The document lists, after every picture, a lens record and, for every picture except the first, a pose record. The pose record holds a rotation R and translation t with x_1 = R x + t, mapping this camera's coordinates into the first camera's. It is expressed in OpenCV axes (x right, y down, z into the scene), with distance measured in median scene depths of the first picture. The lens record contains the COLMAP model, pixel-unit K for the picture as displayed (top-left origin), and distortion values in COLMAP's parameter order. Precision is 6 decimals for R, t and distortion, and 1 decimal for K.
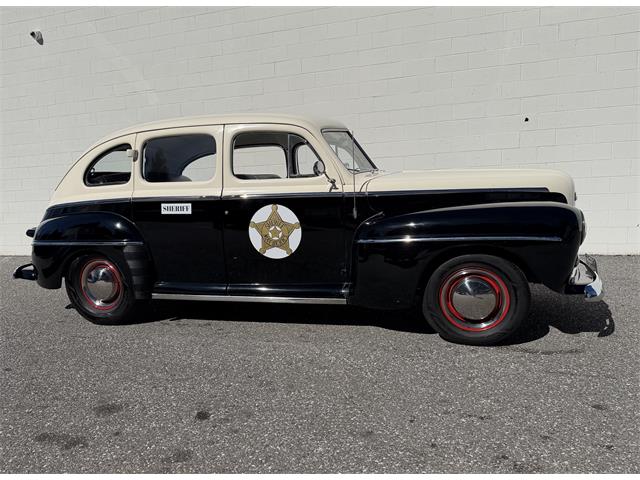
lens RADIAL K [[465.9, 0, 320.0], [0, 465.9, 240.0], [0, 0, 1]] dist [0.035184, -0.040804]
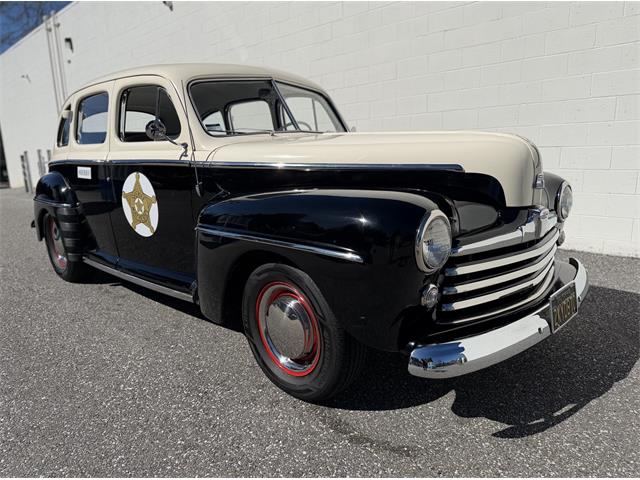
lens RADIAL K [[465.9, 0, 320.0], [0, 465.9, 240.0], [0, 0, 1]] dist [0.035184, -0.040804]
pose [[0.879257, 0.109089, -0.463689, 0.584056], [-0.066608, 0.992017, 0.107082, -0.065740], [0.471668, -0.063268, 0.879503, 0.384597]]
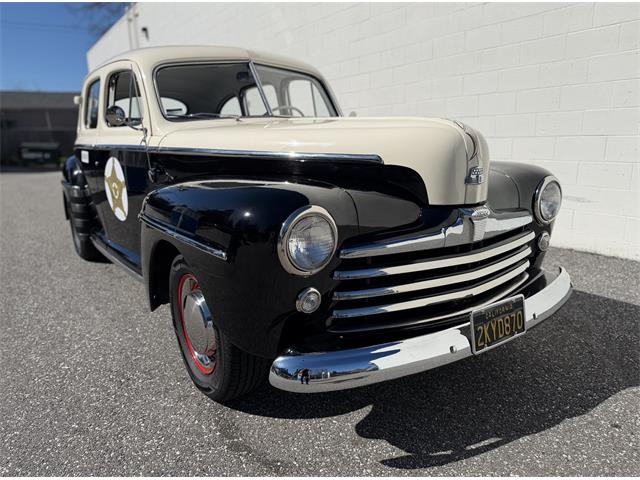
lens RADIAL K [[476.0, 0, 320.0], [0, 476.0, 240.0], [0, 0, 1]] dist [0.003992, 0.000119]
pose [[0.767246, 0.162060, -0.620540, 0.745743], [-0.089010, 0.985092, 0.147212, -0.086655], [0.635146, -0.057714, 0.770233, 0.533908]]
